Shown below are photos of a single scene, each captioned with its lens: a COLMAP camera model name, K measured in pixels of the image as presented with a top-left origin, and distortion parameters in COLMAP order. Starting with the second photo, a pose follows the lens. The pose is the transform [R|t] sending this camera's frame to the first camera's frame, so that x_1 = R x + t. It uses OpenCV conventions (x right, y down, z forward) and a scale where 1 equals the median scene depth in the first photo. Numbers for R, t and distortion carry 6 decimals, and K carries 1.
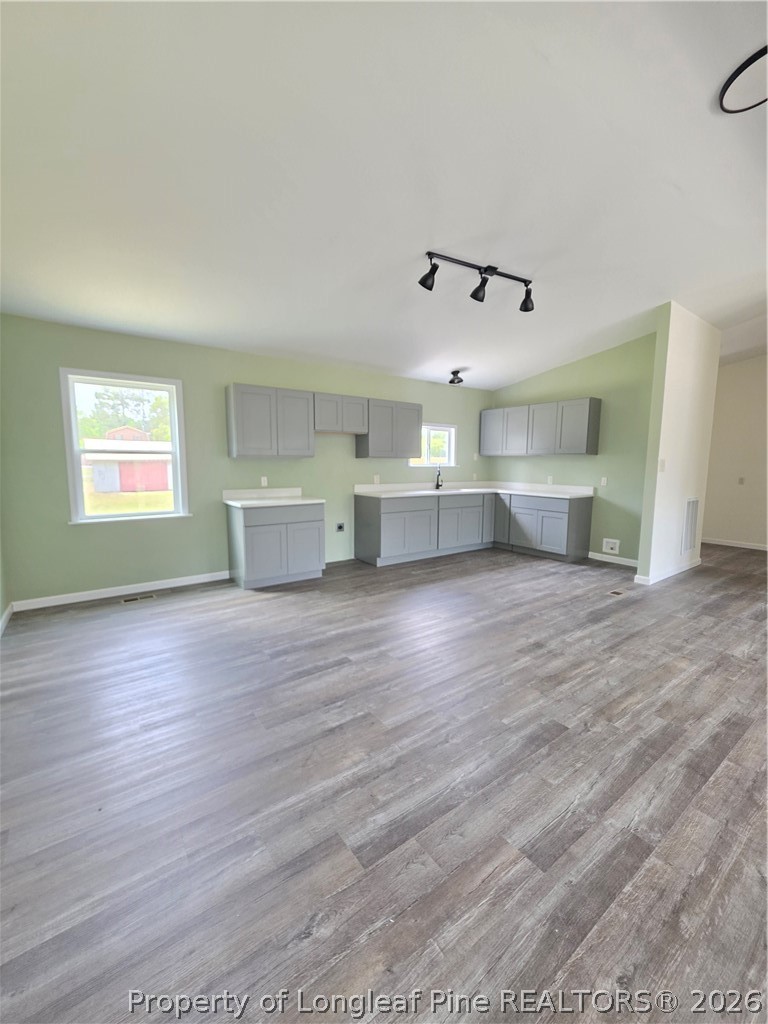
lens RADIAL K [[411.2, 0, 387.9], [0, 411.2, 514.8], [0, 0, 1]] dist [-0.002226, 0.000556]
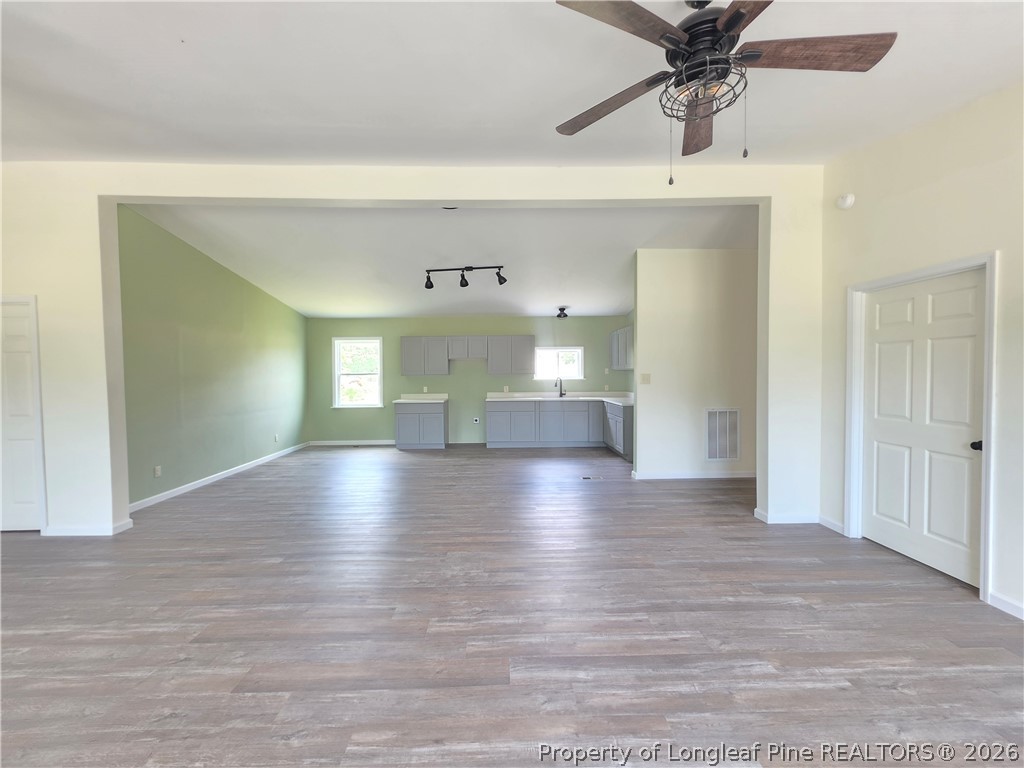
lens RADIAL K [[411.2, 0, 512.0], [0, 411.2, 384.0], [0, 0, 1]] dist [-0.002226, 0.000556]
pose [[0.819067, 0.002294, -0.573693, 1.078897], [-0.059526, 0.994934, -0.081008, 0.014820], [0.570601, 0.100501, 0.815055, -0.200850]]
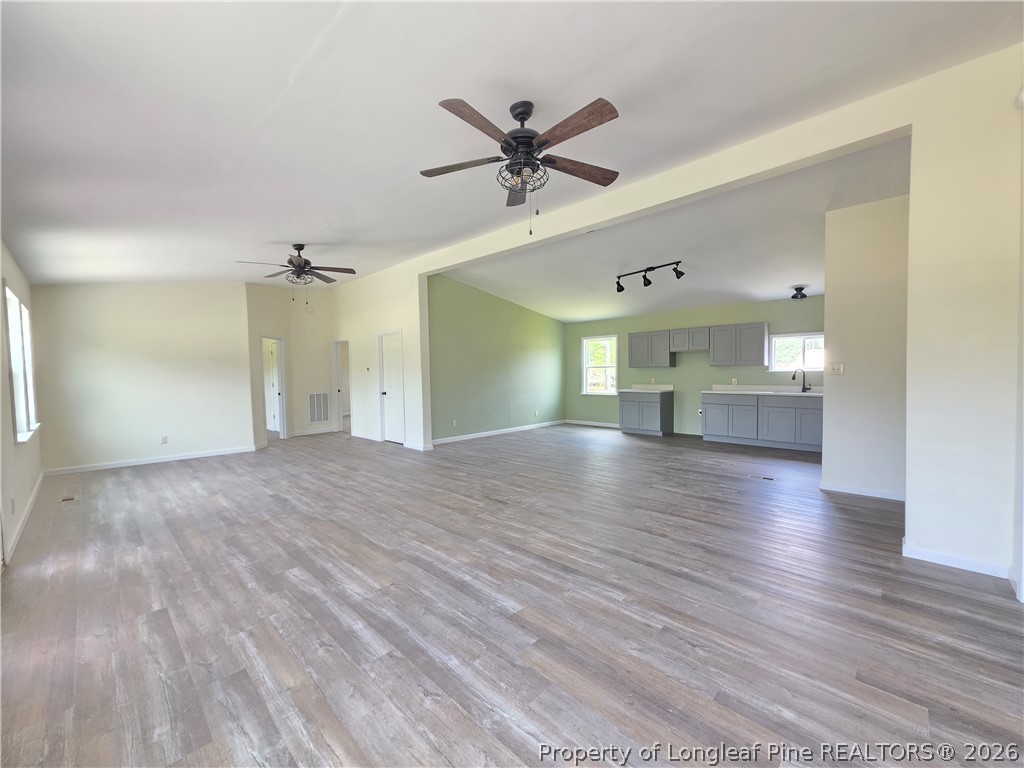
lens RADIAL K [[411.2, 0, 512.0], [0, 411.2, 384.0], [0, 0, 1]] dist [-0.002226, 0.000556]
pose [[0.168473, 0.021894, -0.985463, 1.564923], [-0.111606, 0.993748, 0.002998, -0.001074], [0.979368, 0.109479, 0.169863, 0.085733]]
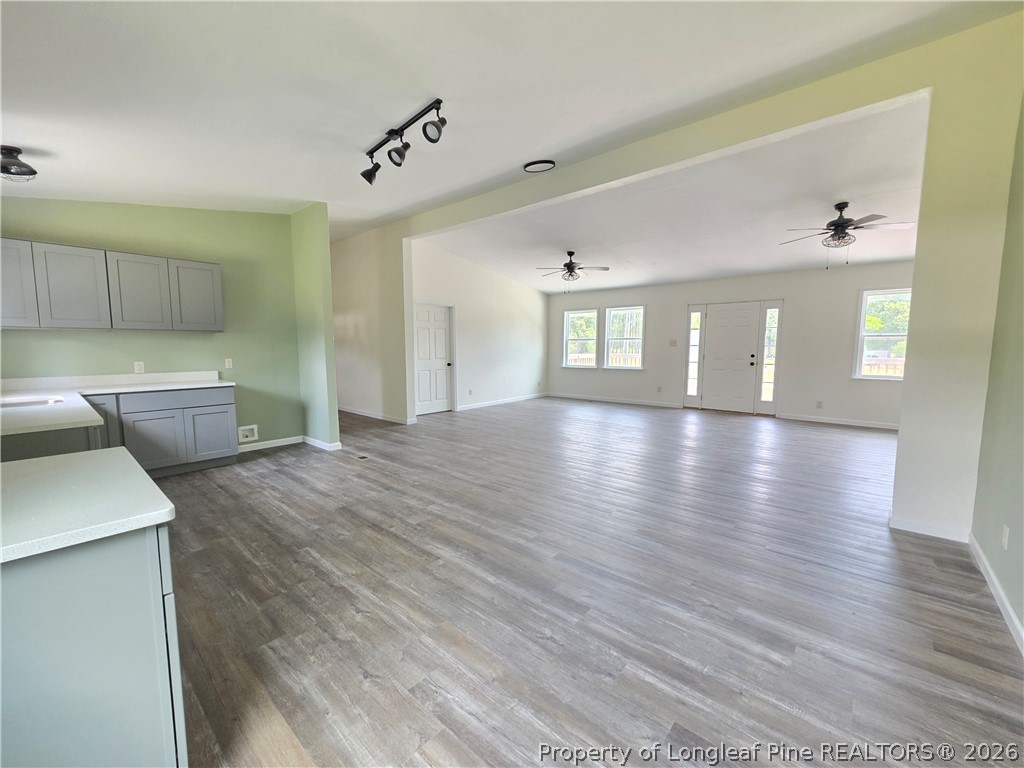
lens RADIAL K [[413.8, 0, 508.3], [0, 413.8, 384.8], [0, 0, 1]] dist [-0.000264, -0.000179]
pose [[-0.206480, -0.098619, 0.973468, -0.594234], [0.124799, 0.984127, 0.126170, -0.095979], [-0.970459, 0.147539, -0.190895, 0.786804]]
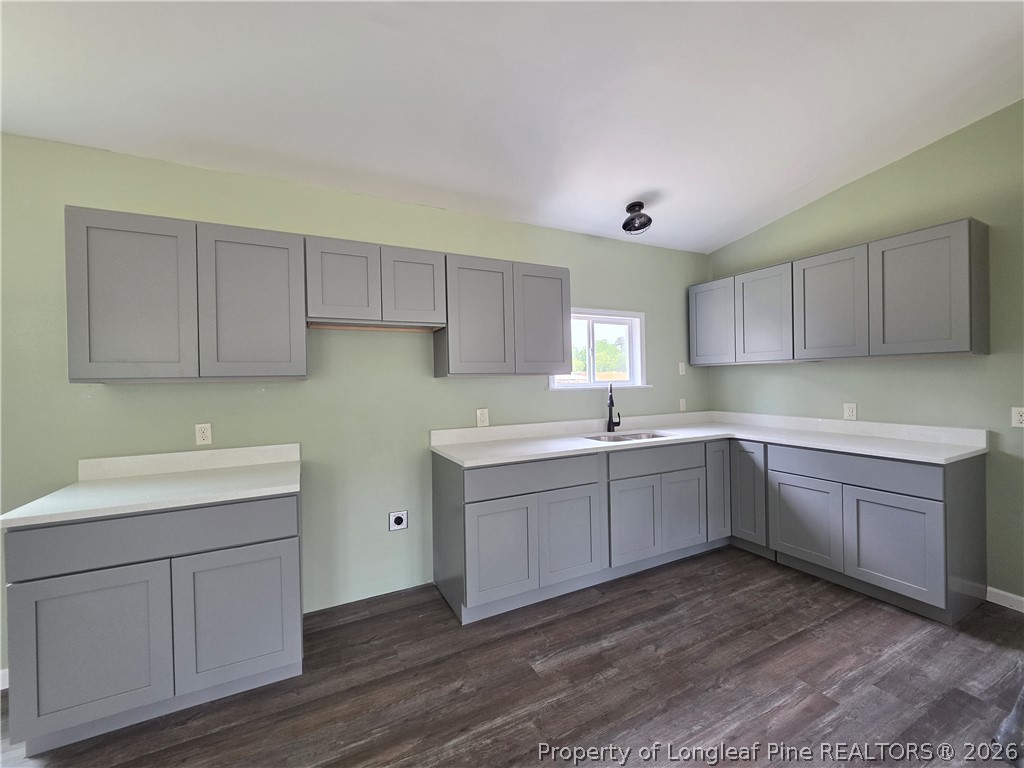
lens RADIAL K [[411.2, 0, 512.0], [0, 411.2, 384.0], [0, 0, 1]] dist [-0.002226, 0.000556]
pose [[0.986441, -0.024127, -0.162332, 0.122932], [0.004643, 0.992841, -0.119352, -0.088308], [0.164050, 0.116980, 0.979491, 0.675713]]
